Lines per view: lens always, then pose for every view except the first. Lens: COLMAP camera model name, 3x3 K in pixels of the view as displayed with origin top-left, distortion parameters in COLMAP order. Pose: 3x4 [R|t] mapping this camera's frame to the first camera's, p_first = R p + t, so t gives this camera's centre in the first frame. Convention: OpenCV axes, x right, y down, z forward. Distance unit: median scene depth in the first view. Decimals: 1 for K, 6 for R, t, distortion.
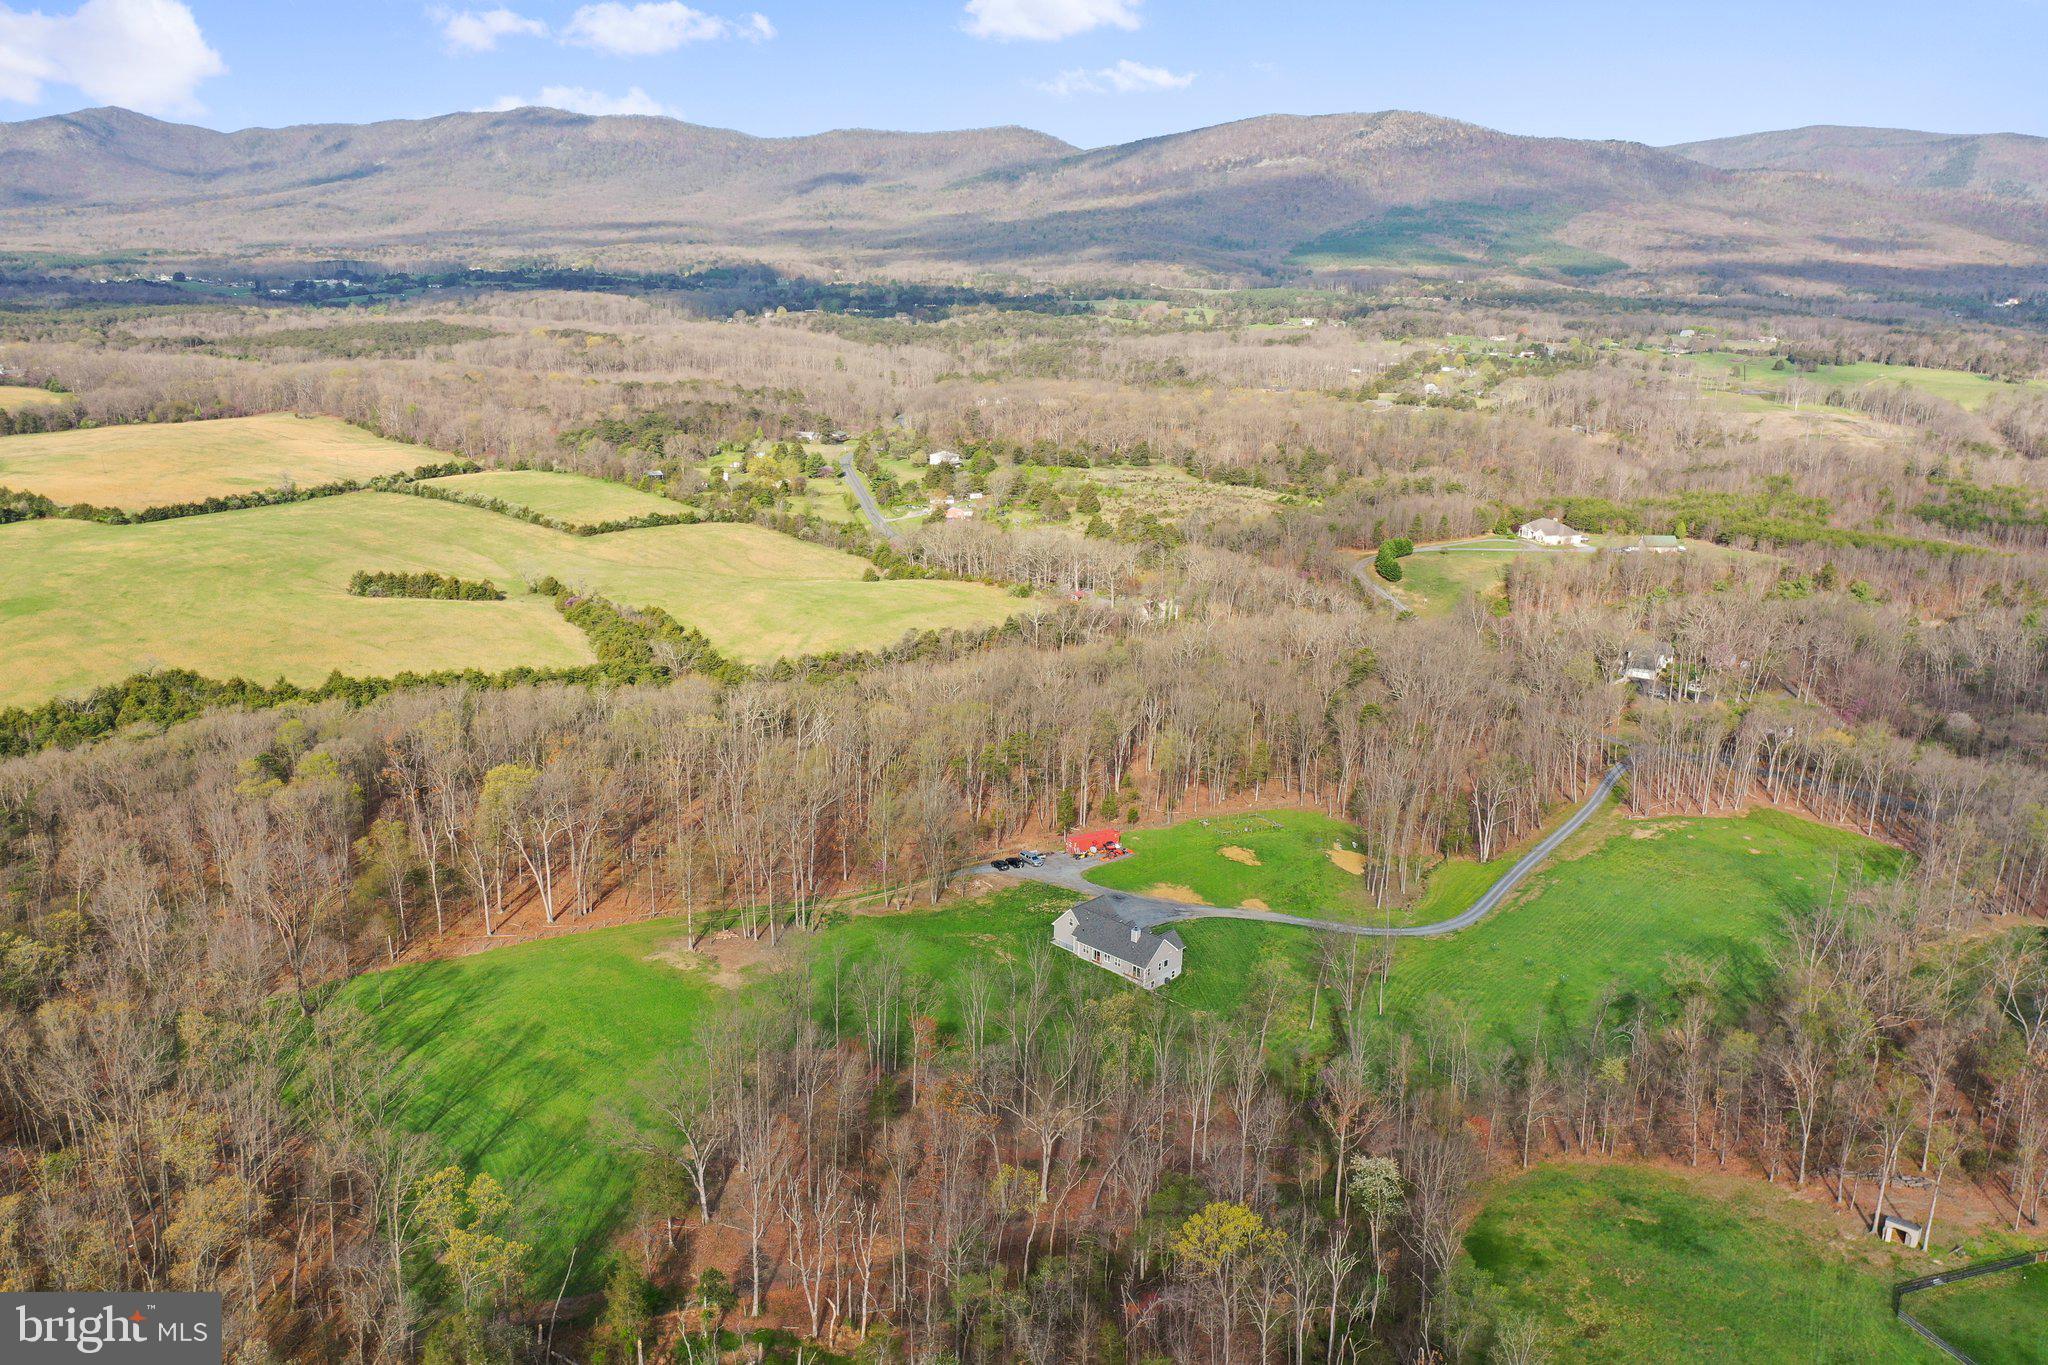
lens RADIAL K [[1631.3, 0, 1024.0], [0, 1631.3, 682.5], [0, 0, 1]] dist [-0.000370, -0.001505]
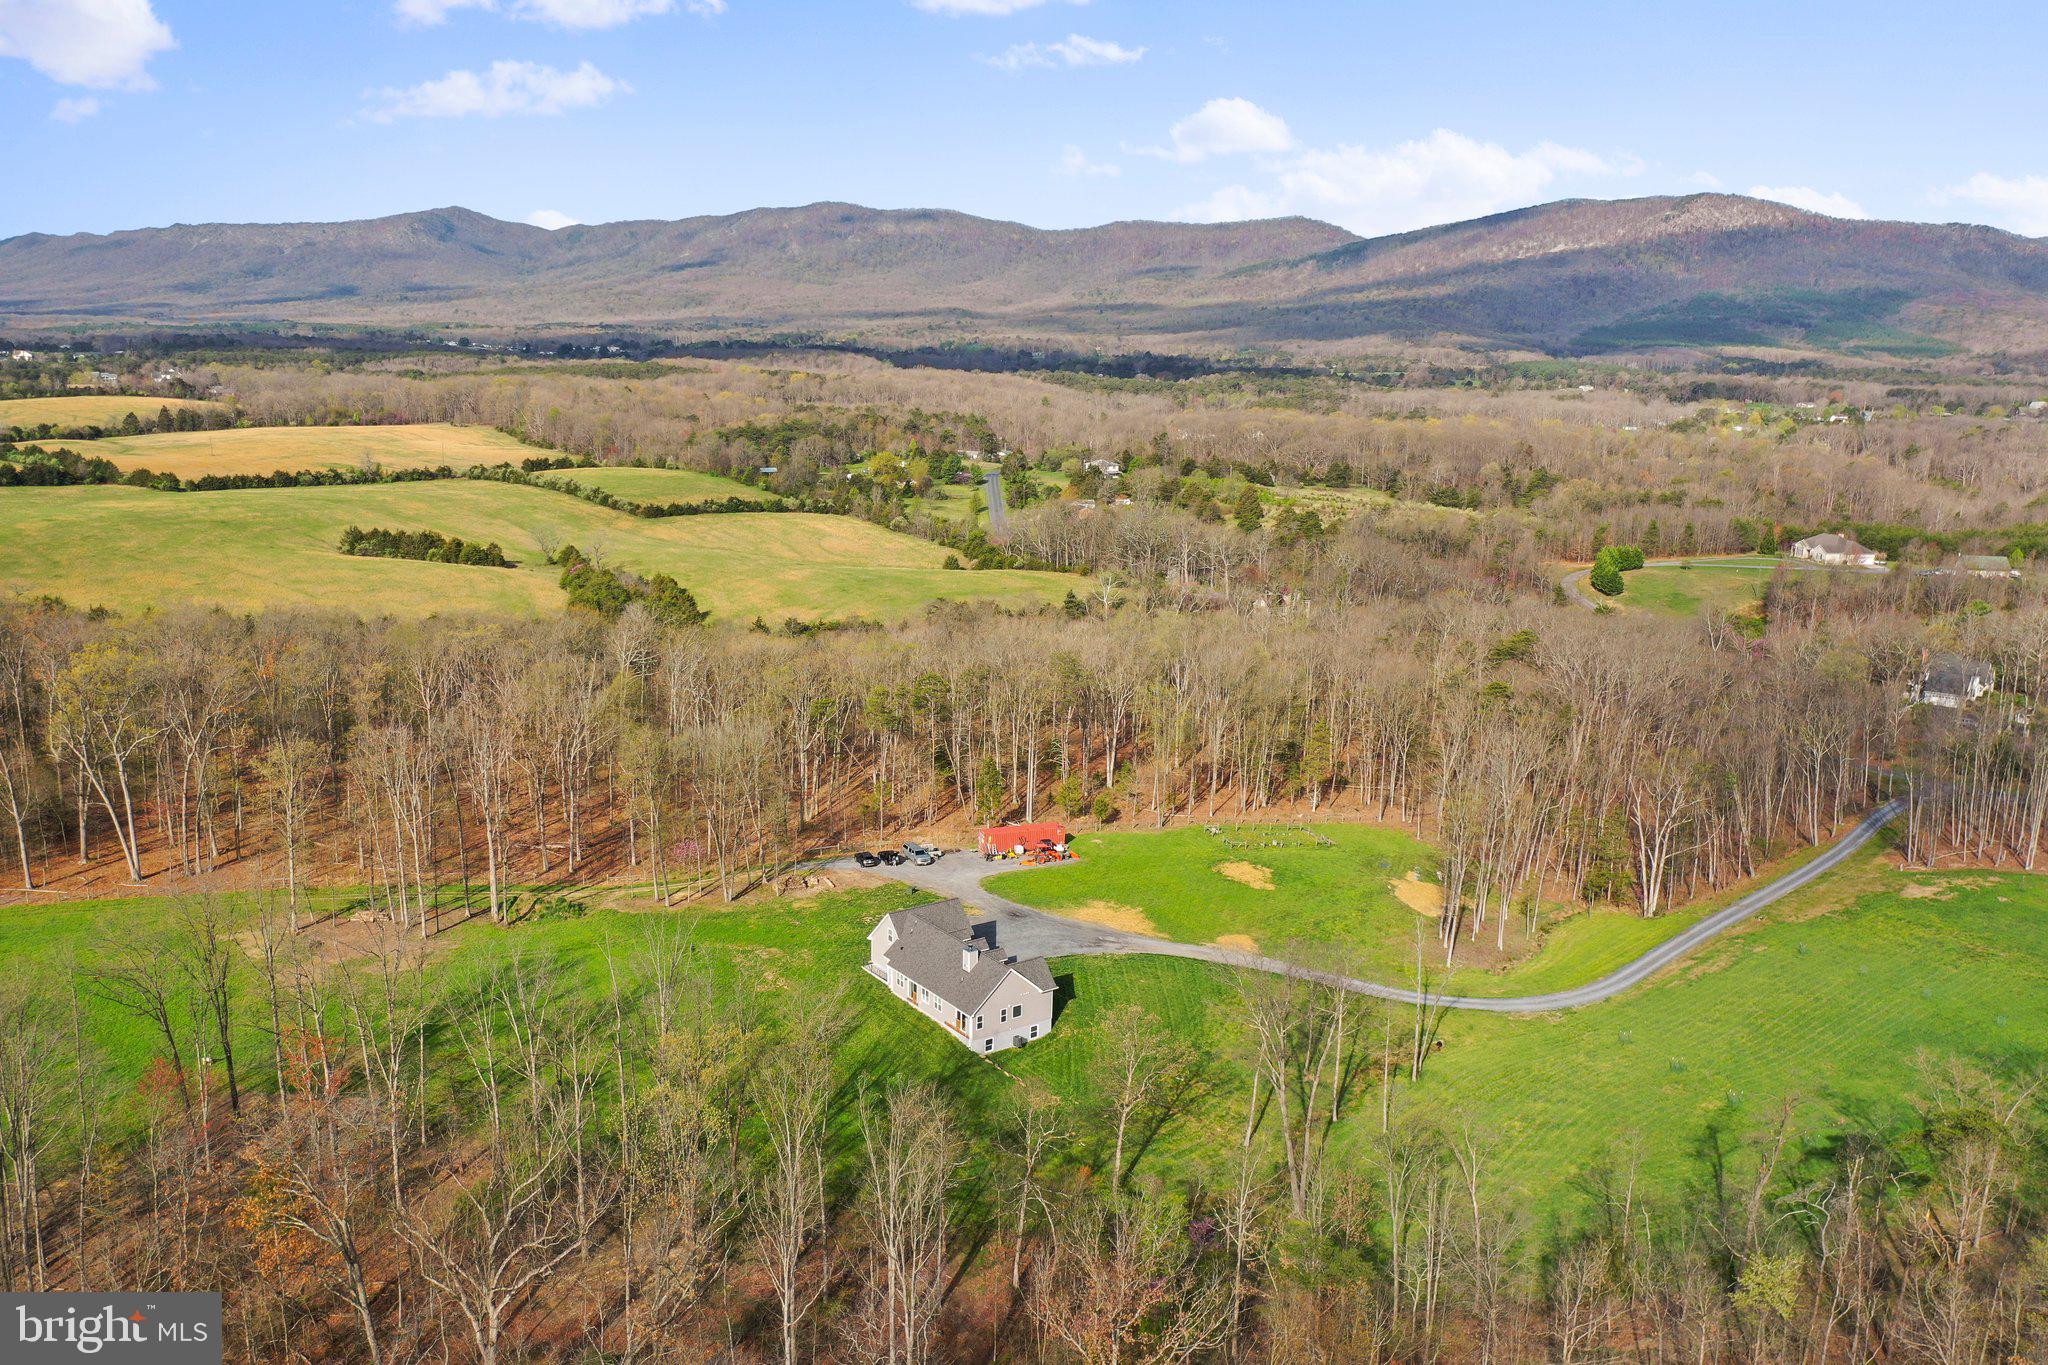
lens RADIAL K [[1616.6, 0, 1024.0], [0, 1616.6, 682.5], [0, 0, 1]] dist [-0.007324, -0.001223]
pose [[0.983345, 0.042678, -0.176669, 0.085484], [-0.054269, 0.996643, -0.061304, 0.040641], [0.173460, 0.069871, 0.982359, 0.190031]]
